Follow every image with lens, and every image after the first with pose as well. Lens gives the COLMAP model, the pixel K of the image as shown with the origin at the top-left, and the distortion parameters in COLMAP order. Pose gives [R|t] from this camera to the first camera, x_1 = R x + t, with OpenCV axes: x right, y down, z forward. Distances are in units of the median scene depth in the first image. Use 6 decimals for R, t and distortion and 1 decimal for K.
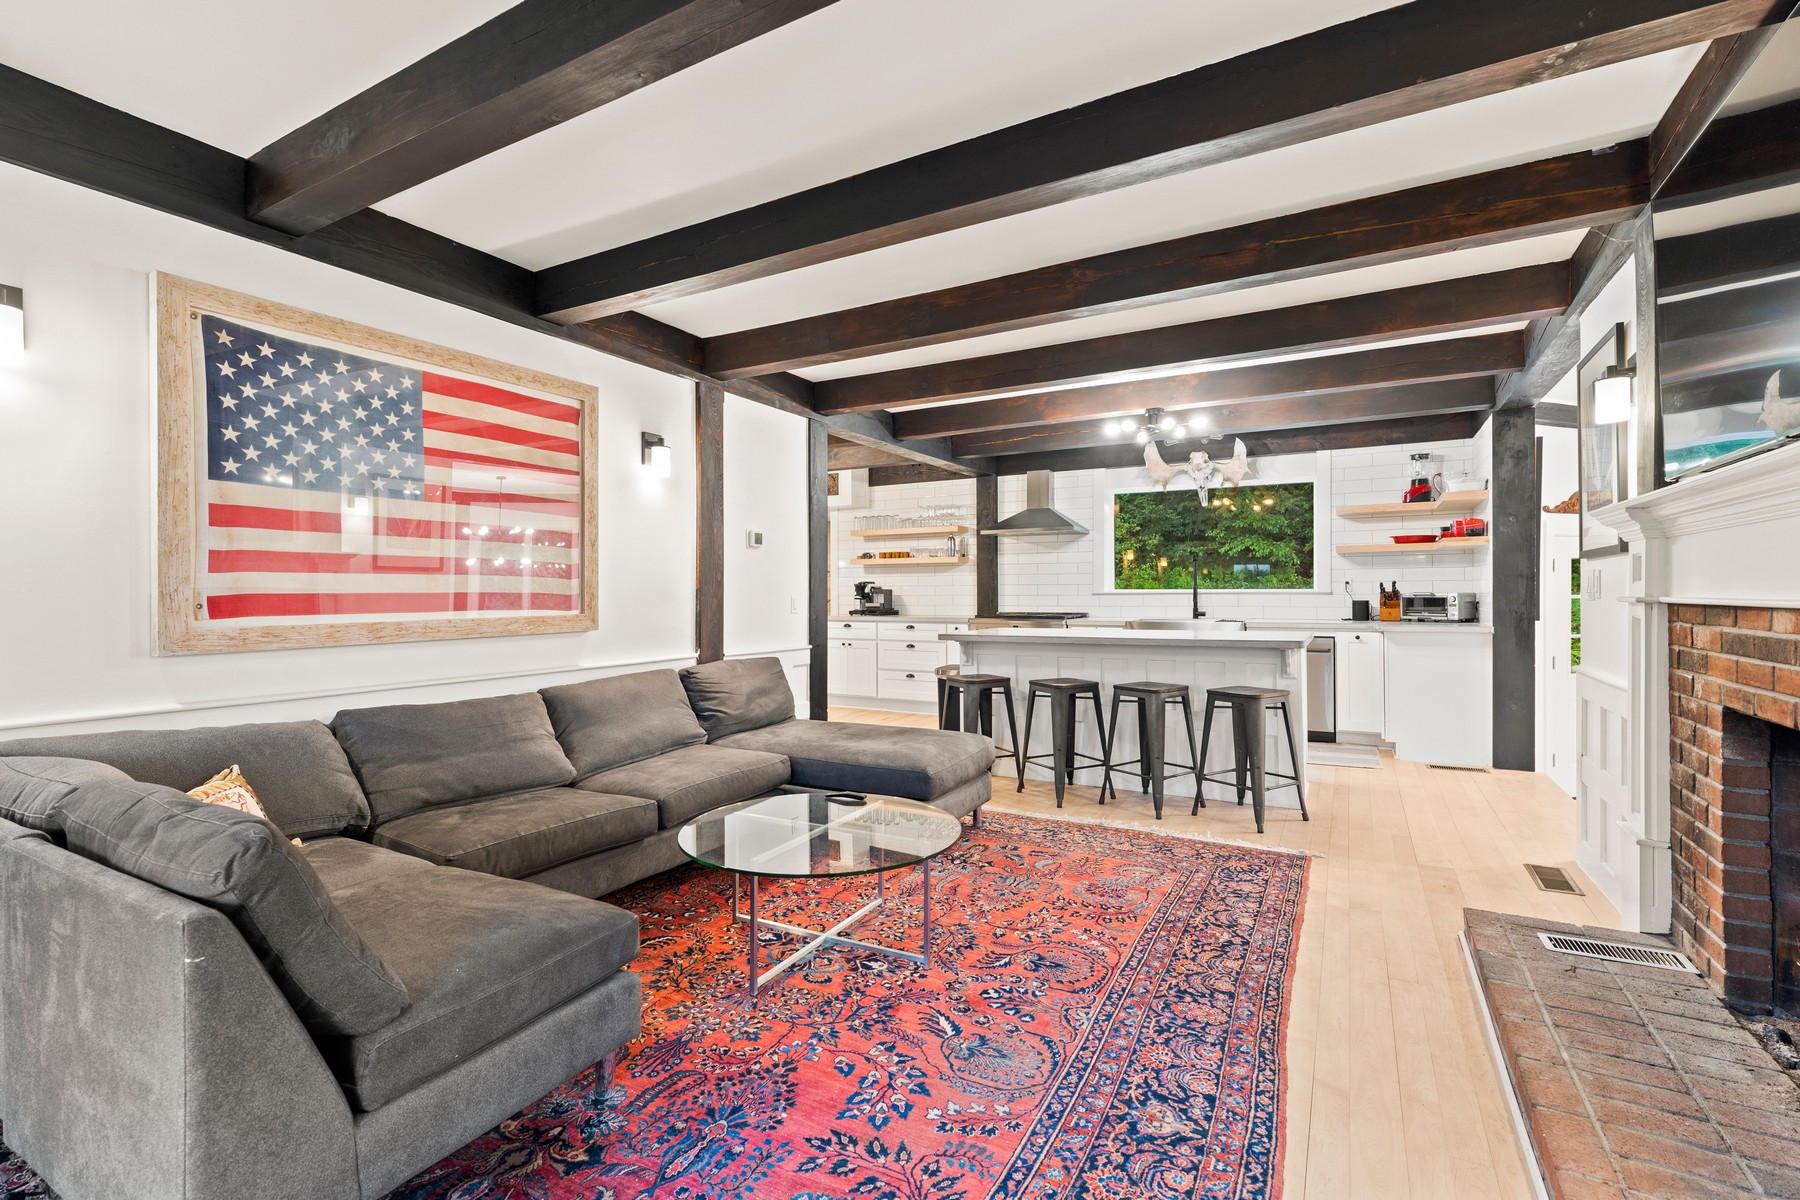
lens RADIAL K [[812.2, 0, 905.5], [0, 812.2, 588.8], [0, 0, 1]] dist [-0.000164, -0.000057]
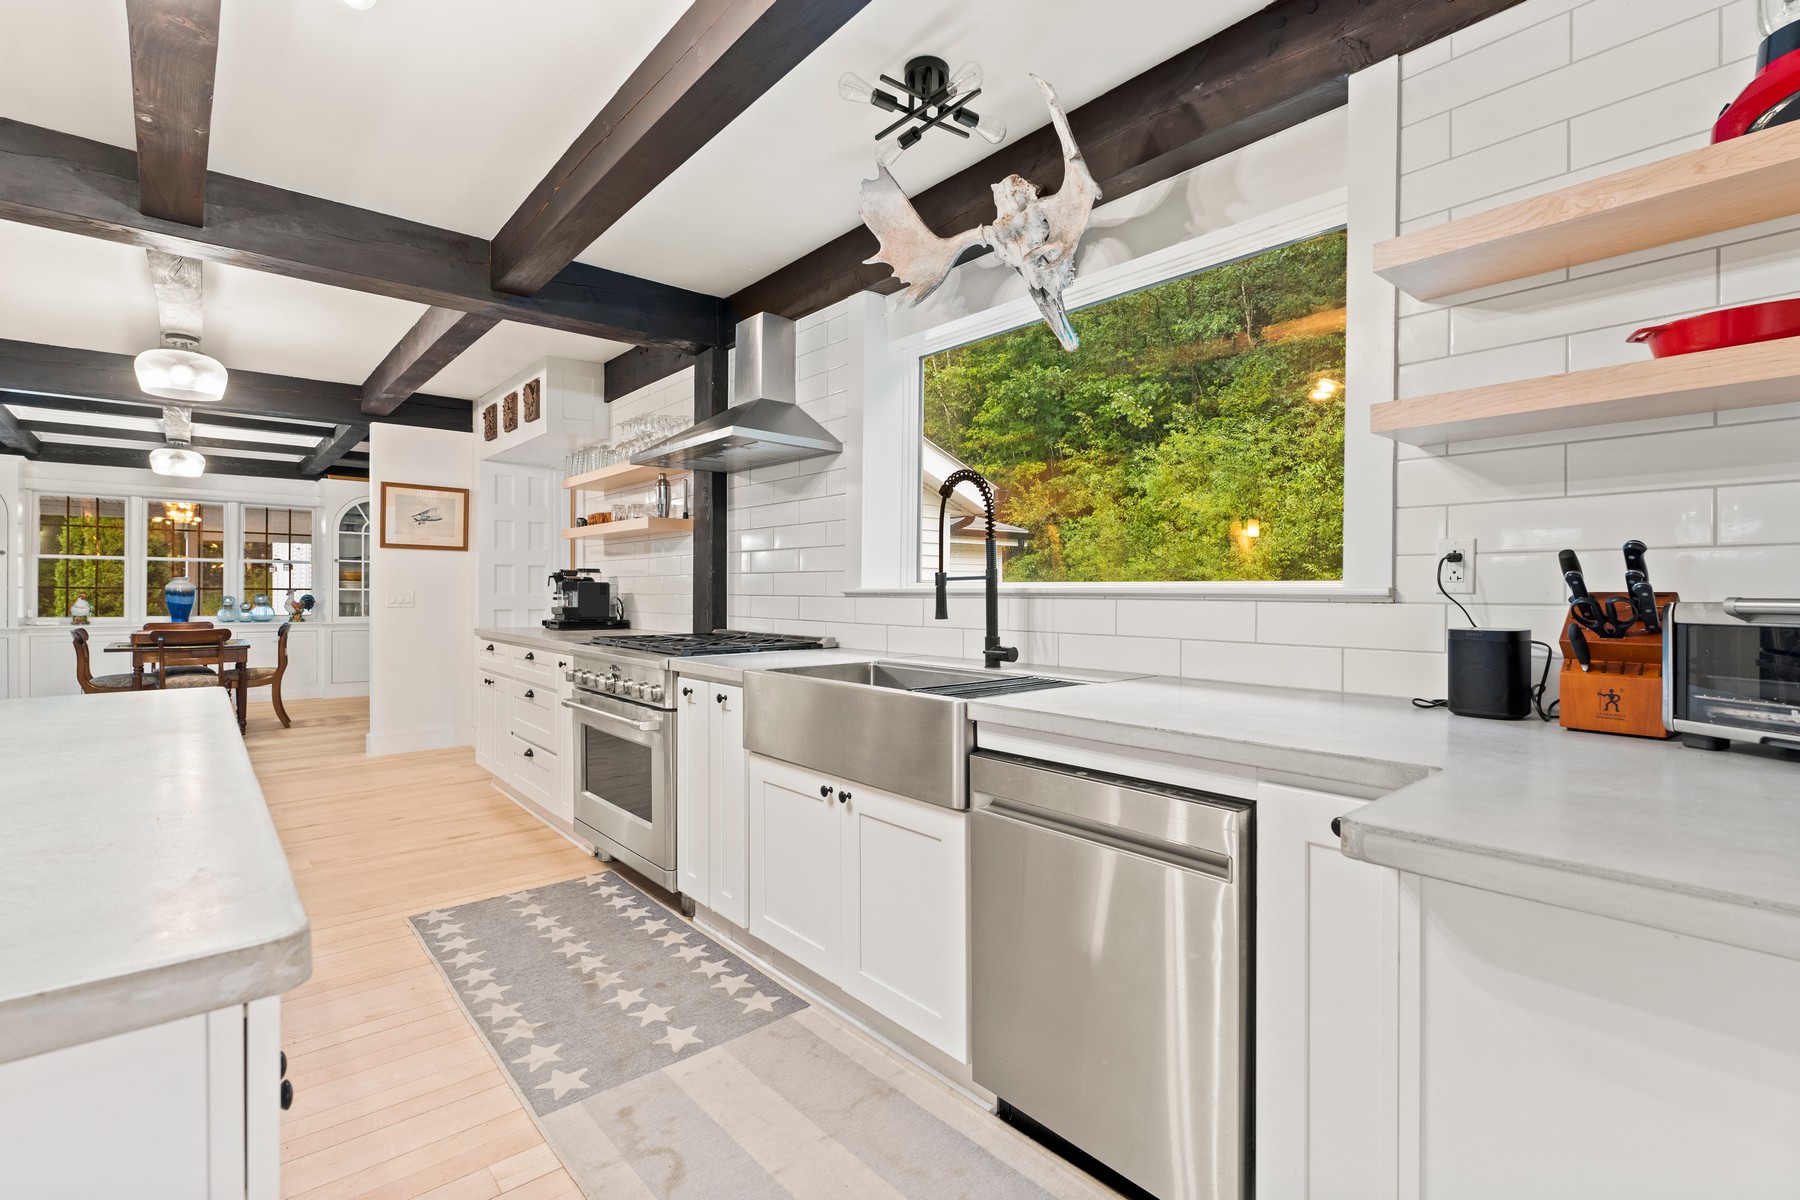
lens RADIAL K [[834.4, 0, 892.3], [0, 834.4, 596.4], [0, 0, 1]] dist [0.000106, 0.000102]
pose [[0.936247, 0.010037, -0.351199, 1.062034], [-0.005560, 0.999890, 0.013754, 0.004551], [0.351299, -0.010924, 0.936200, 1.564468]]
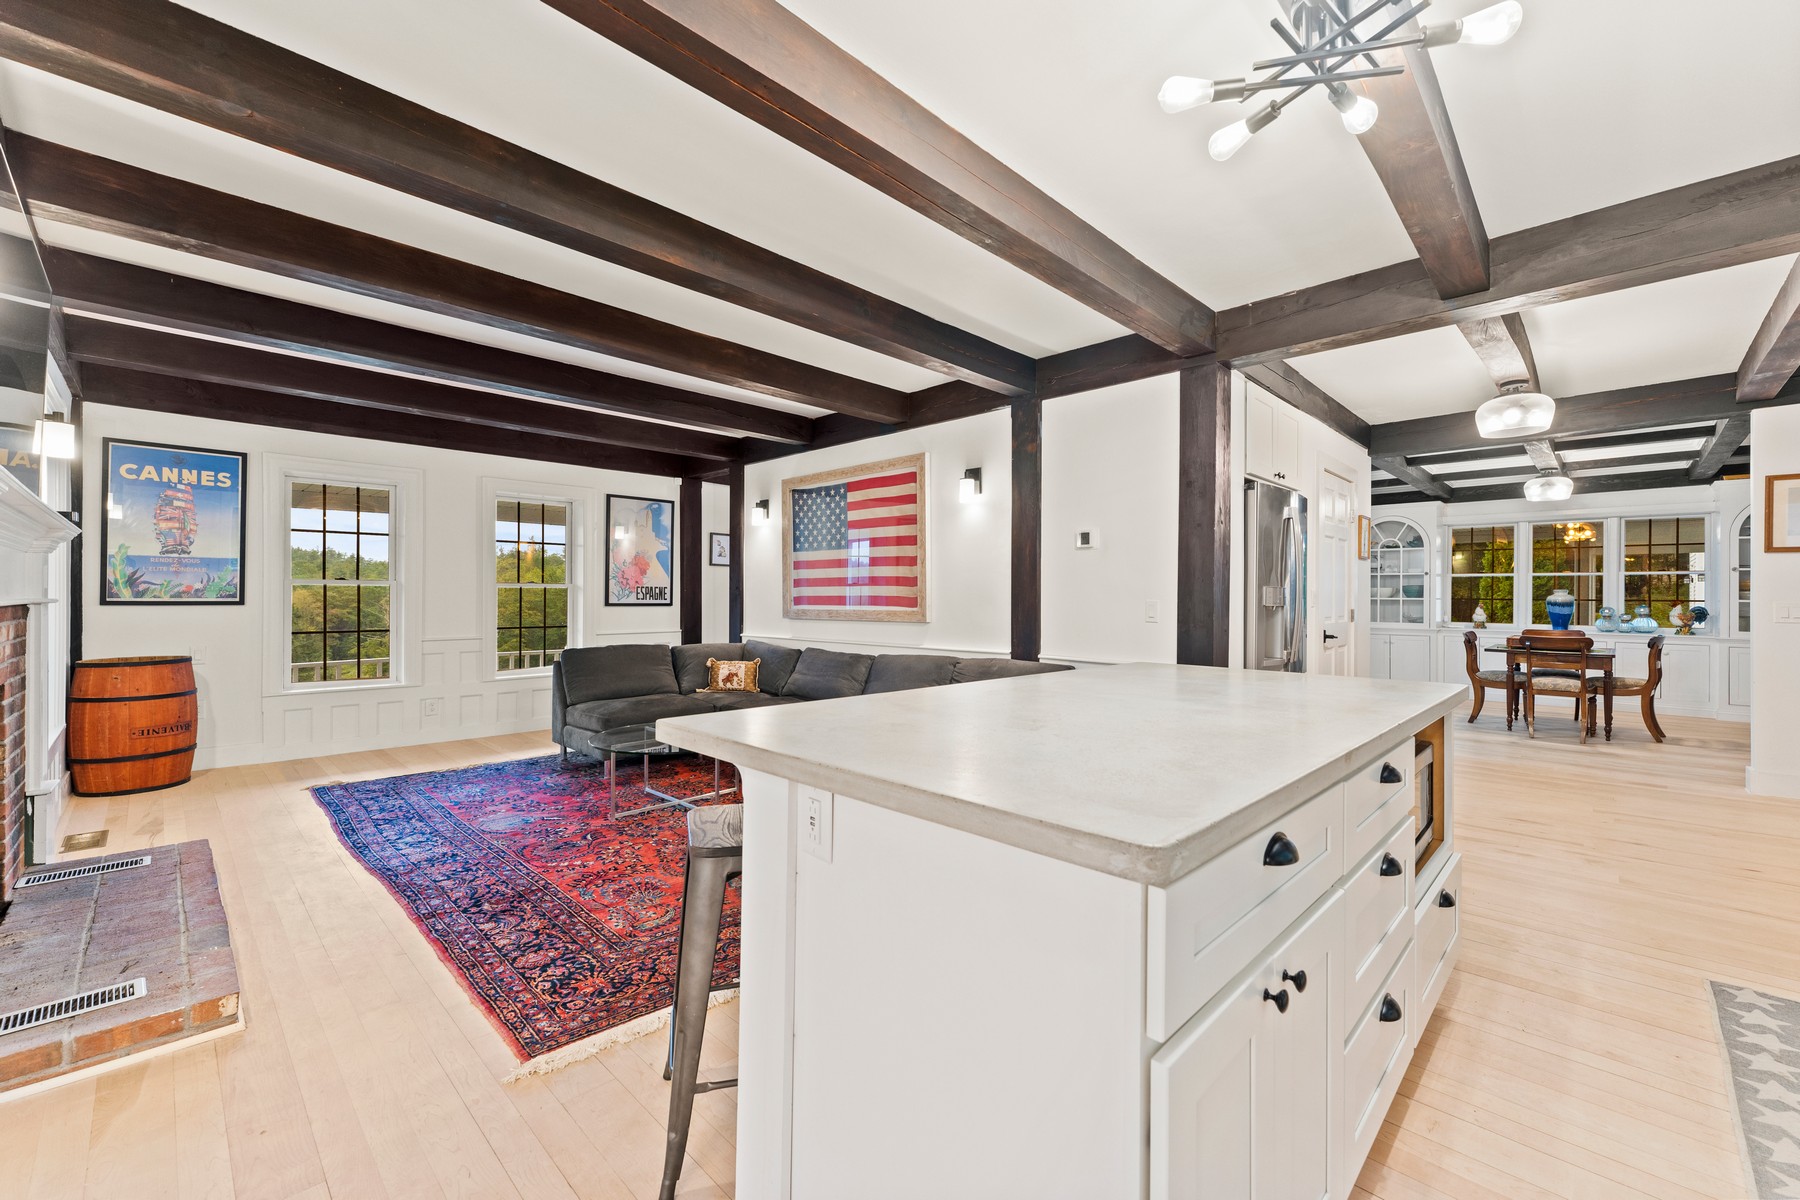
lens RADIAL K [[722.3, 0, 902.6], [0, 722.3, 594.1], [0, 0, 1]] dist [0.000664, 0.000028]
pose [[-0.266028, -0.000196, -0.963965, 1.127863], [0.002729, 0.999996, -0.000956, 0.003566], [0.963961, -0.002885, -0.266026, 1.711374]]
